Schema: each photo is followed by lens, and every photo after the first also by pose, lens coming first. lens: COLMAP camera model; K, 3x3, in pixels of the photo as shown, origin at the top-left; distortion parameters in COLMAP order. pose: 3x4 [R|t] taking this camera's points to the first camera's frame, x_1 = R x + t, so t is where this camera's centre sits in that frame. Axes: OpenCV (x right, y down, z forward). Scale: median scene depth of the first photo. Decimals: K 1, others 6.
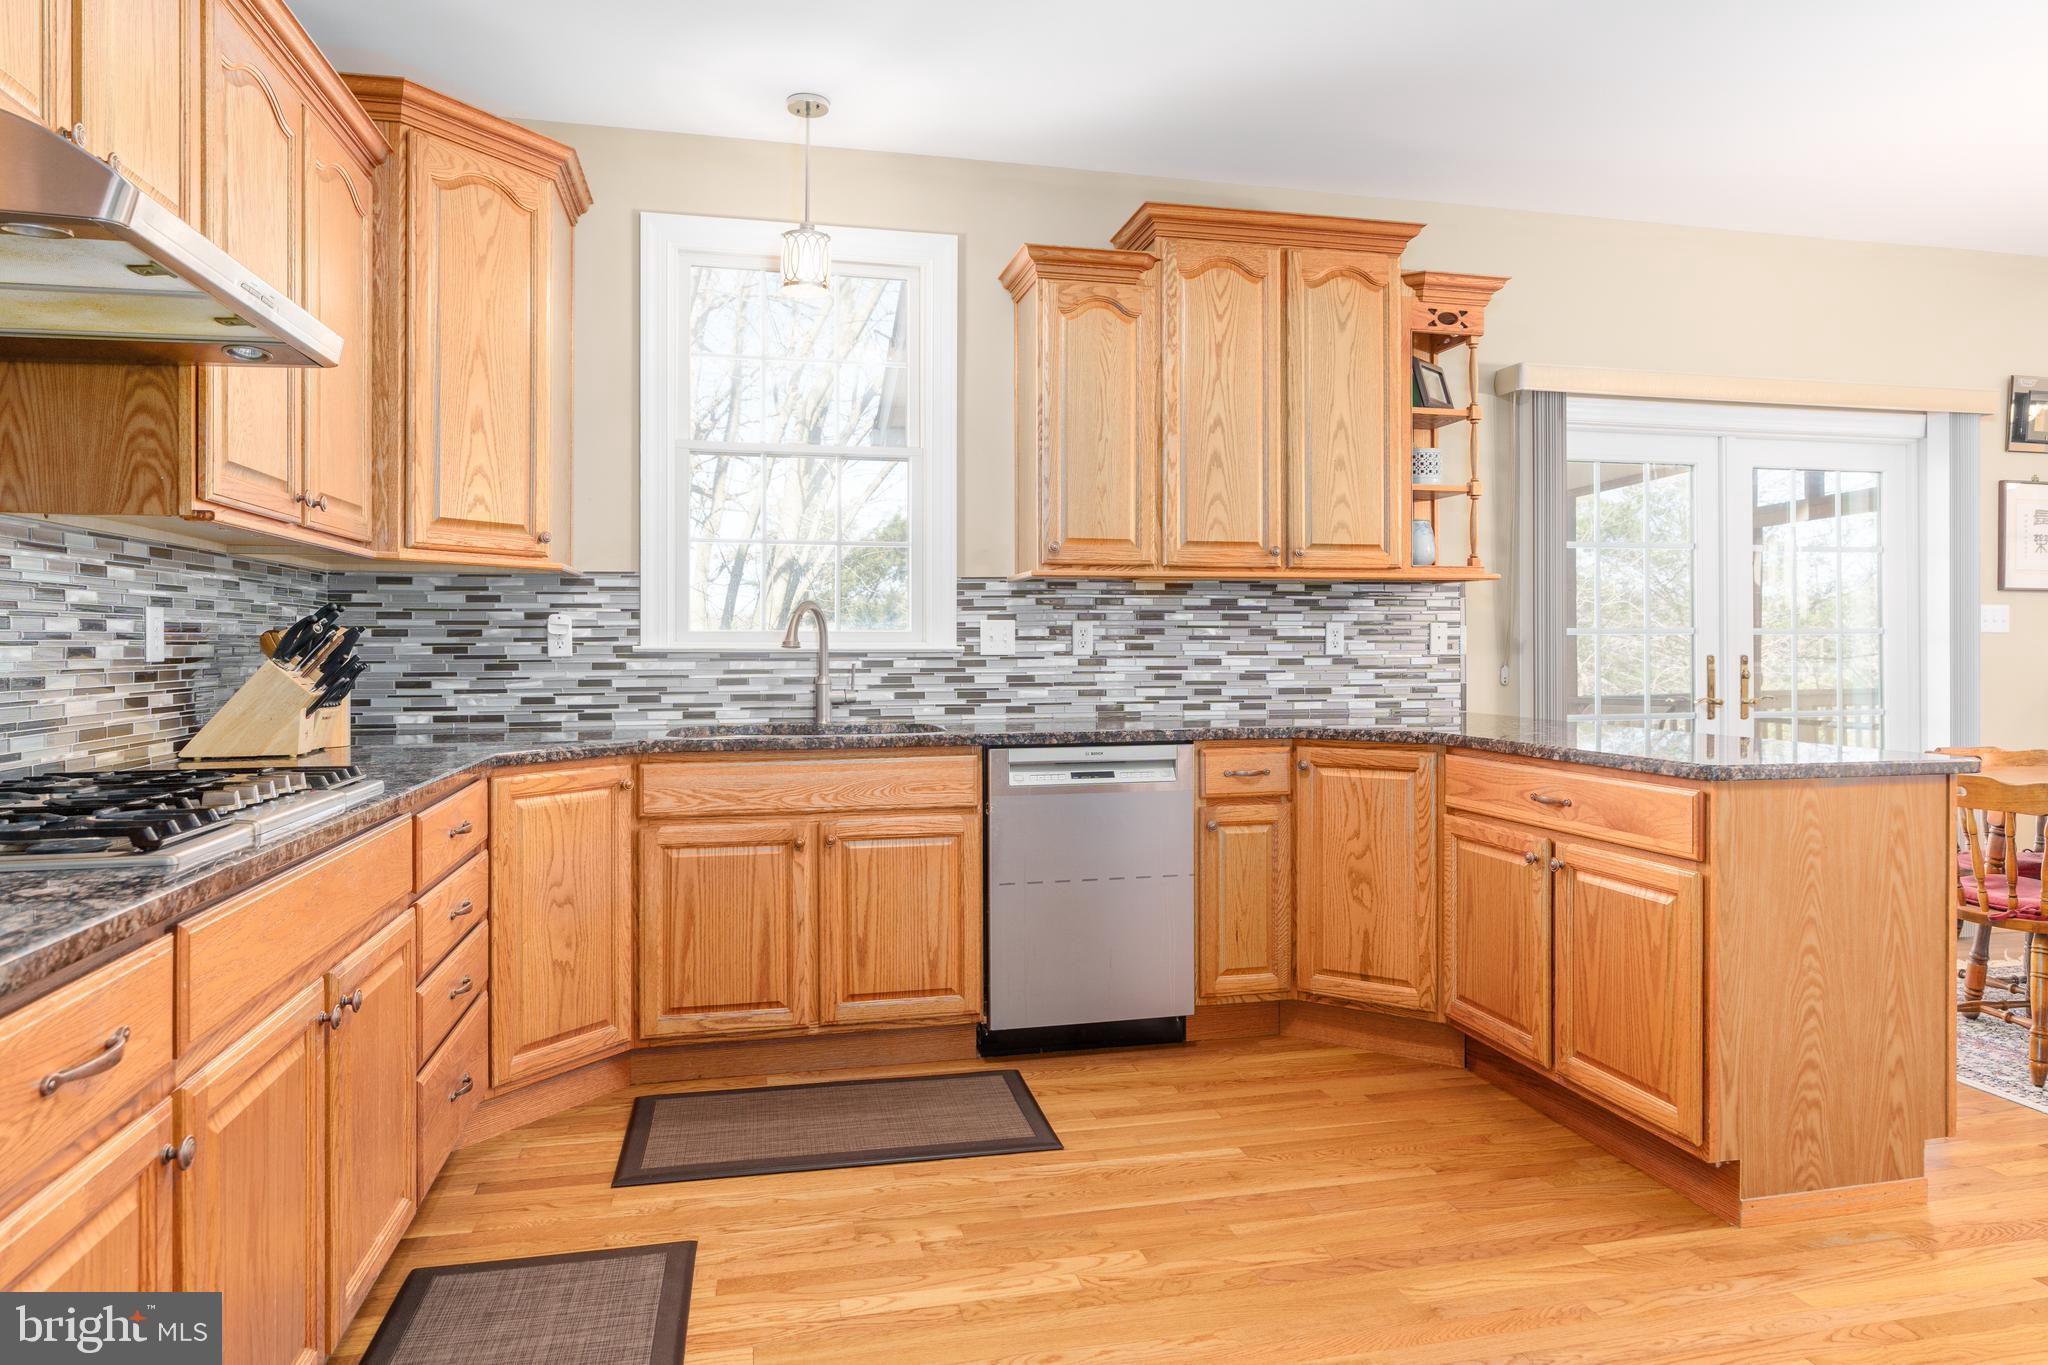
lens RADIAL K [[1231.0, 0, 1025.3], [0, 1231.0, 632.8], [0, 0, 1]] dist [0.006952, 0.000756]
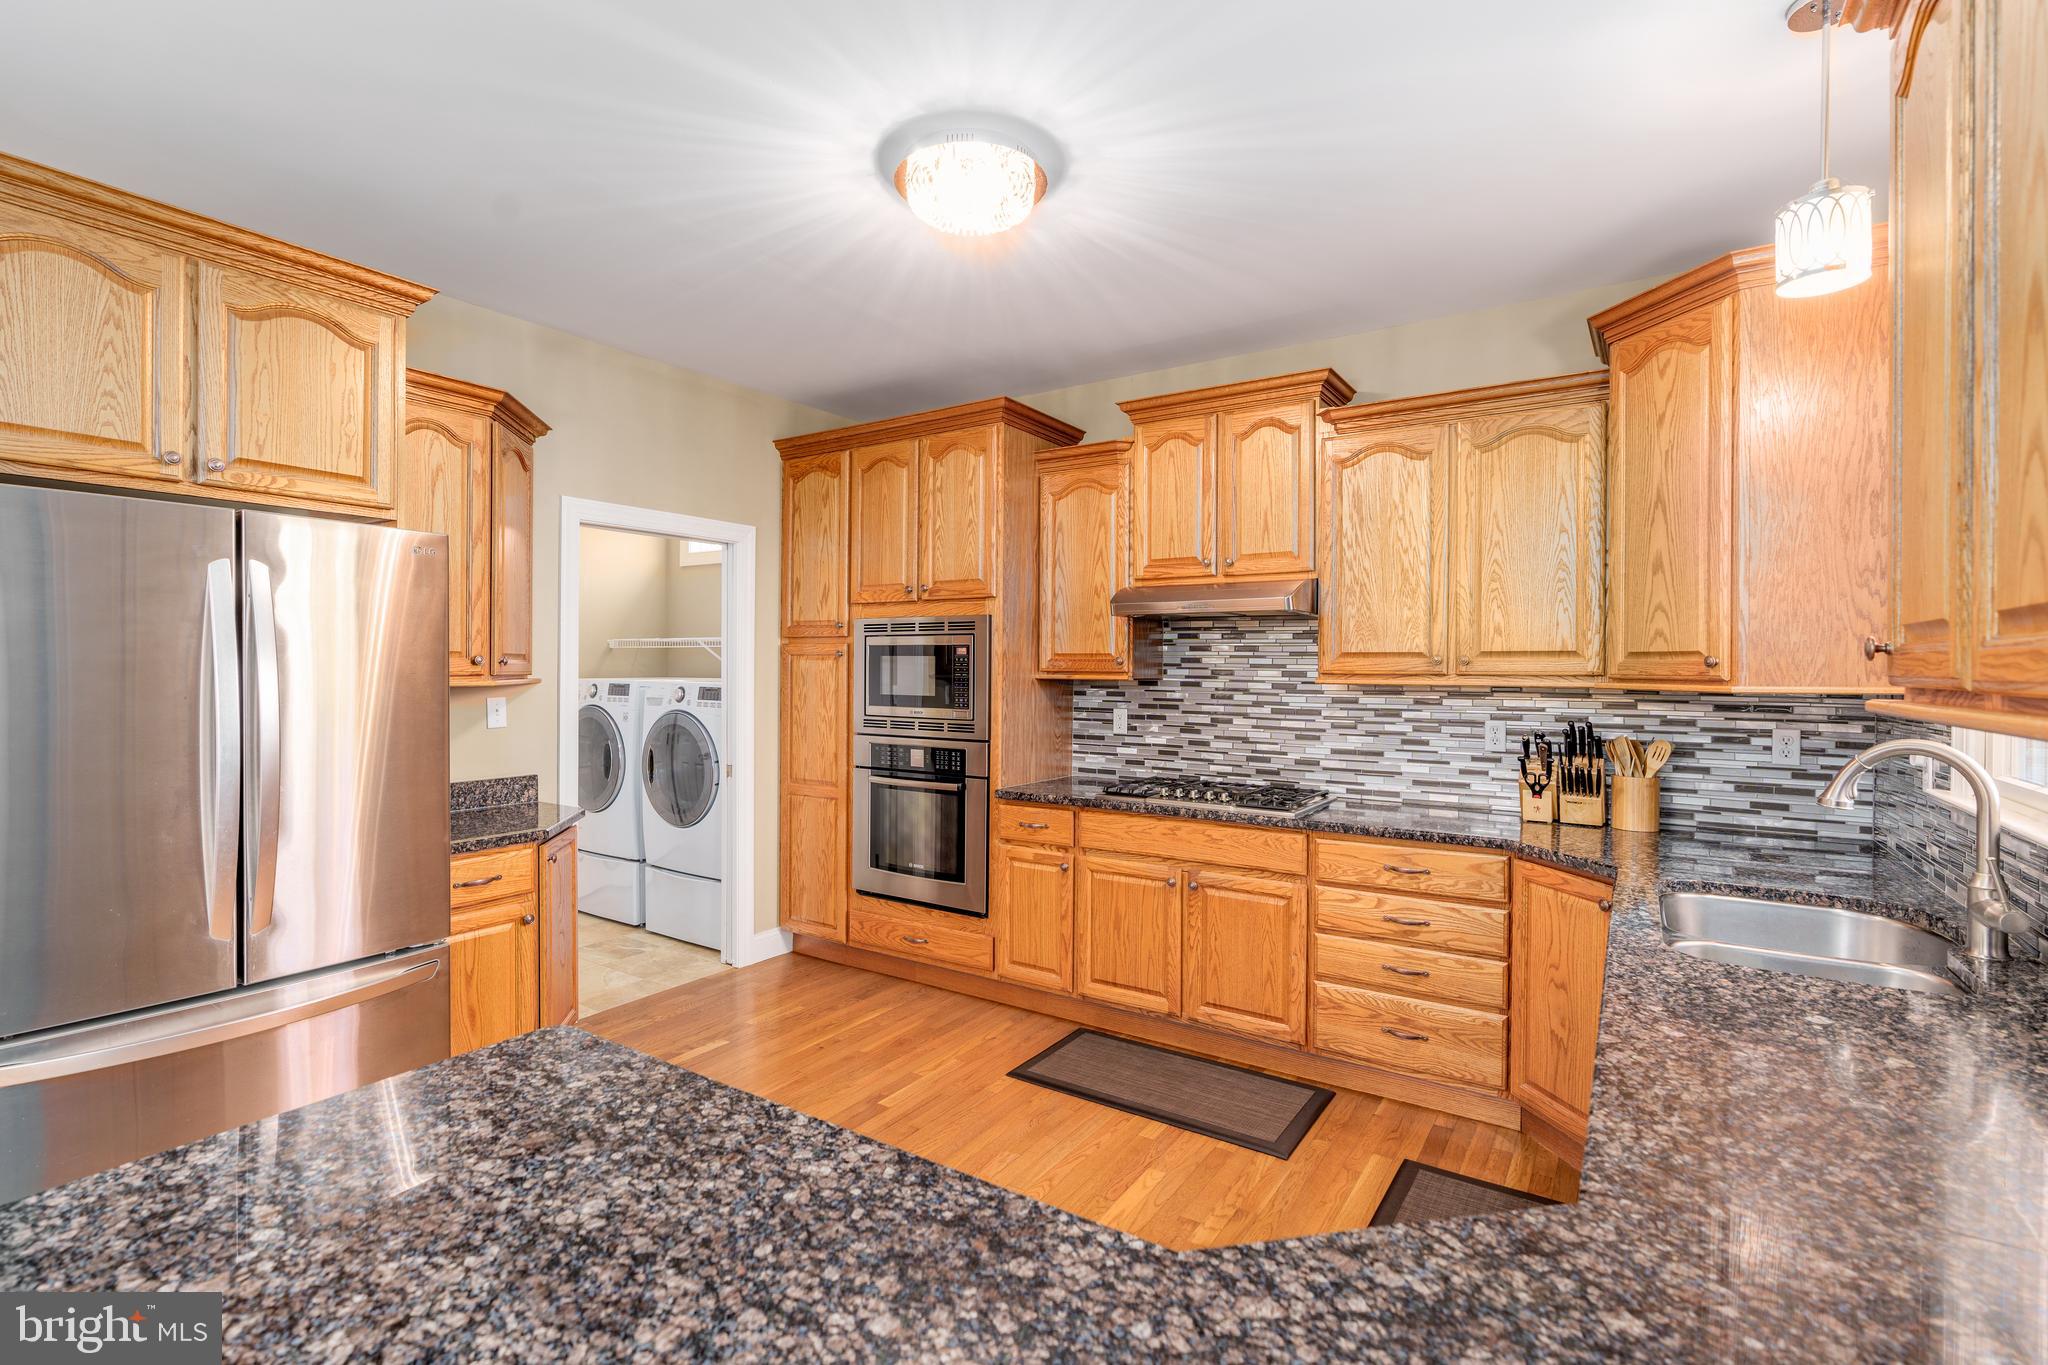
lens RADIAL K [[918.3, 0, 1018.8], [0, 918.3, 673.5], [0, 0, 1]] dist [-0.006392, 0.001235]
pose [[-0.720636, -0.000161, -0.693313, 0.436897], [0.000829, 0.999999, -0.001094, -0.055025], [0.693313, -0.001363, -0.720635, 0.935595]]
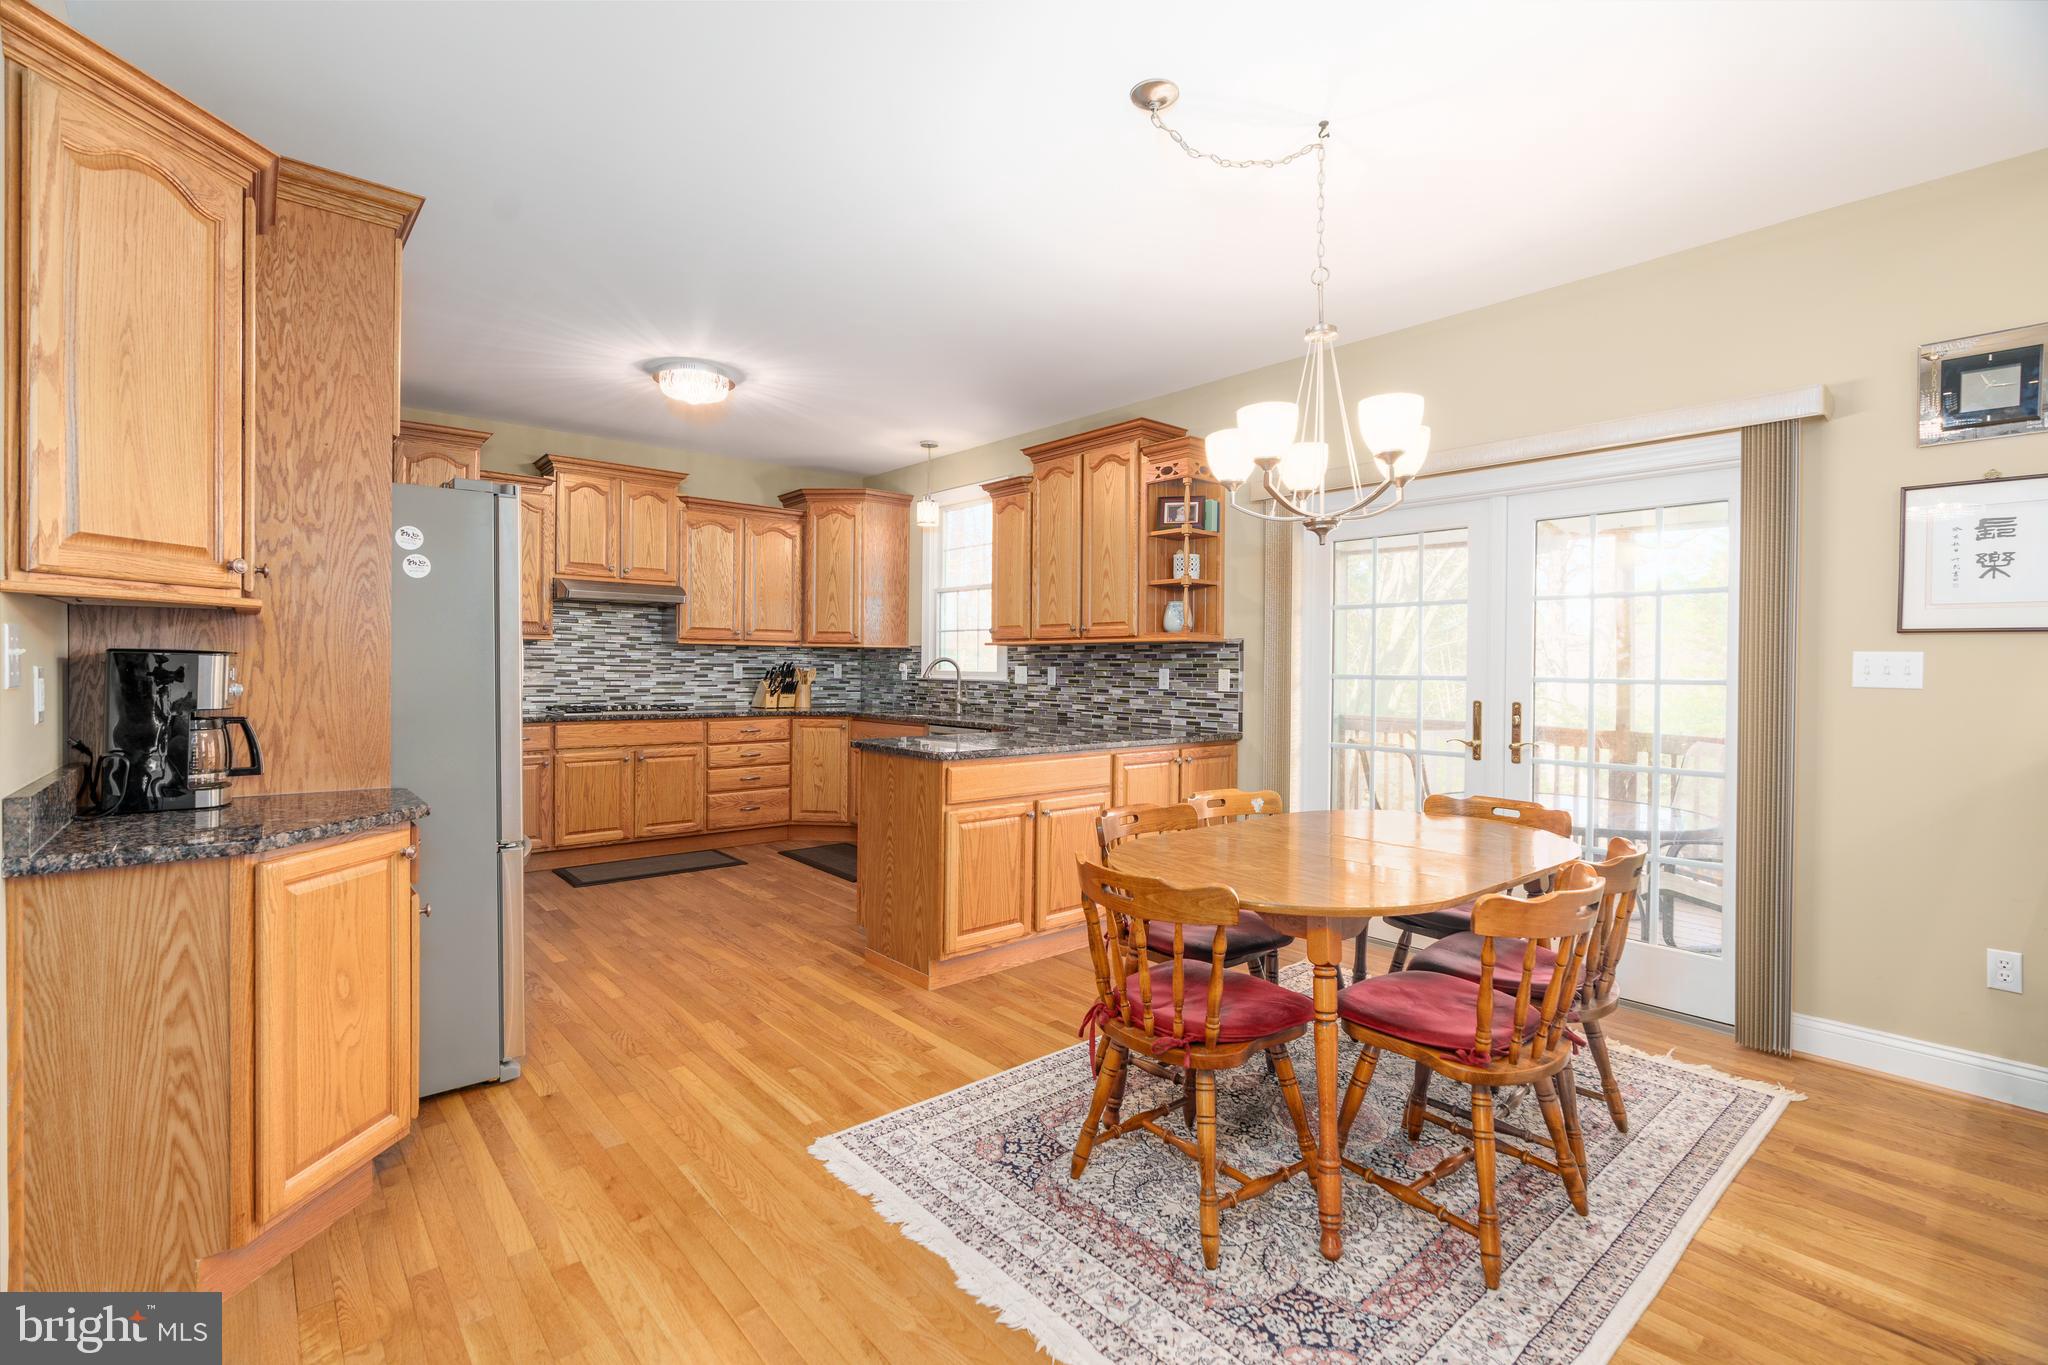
lens RADIAL K [[918.3, 0, 1018.8], [0, 918.3, 673.5], [0, 0, 1]] dist [-0.006392, 0.001235]
pose [[0.460373, 0.013795, -0.887618, 1.284569], [-0.002873, 0.999897, 0.014049, -0.019373], [0.887721, -0.003917, 0.460365, 0.315762]]
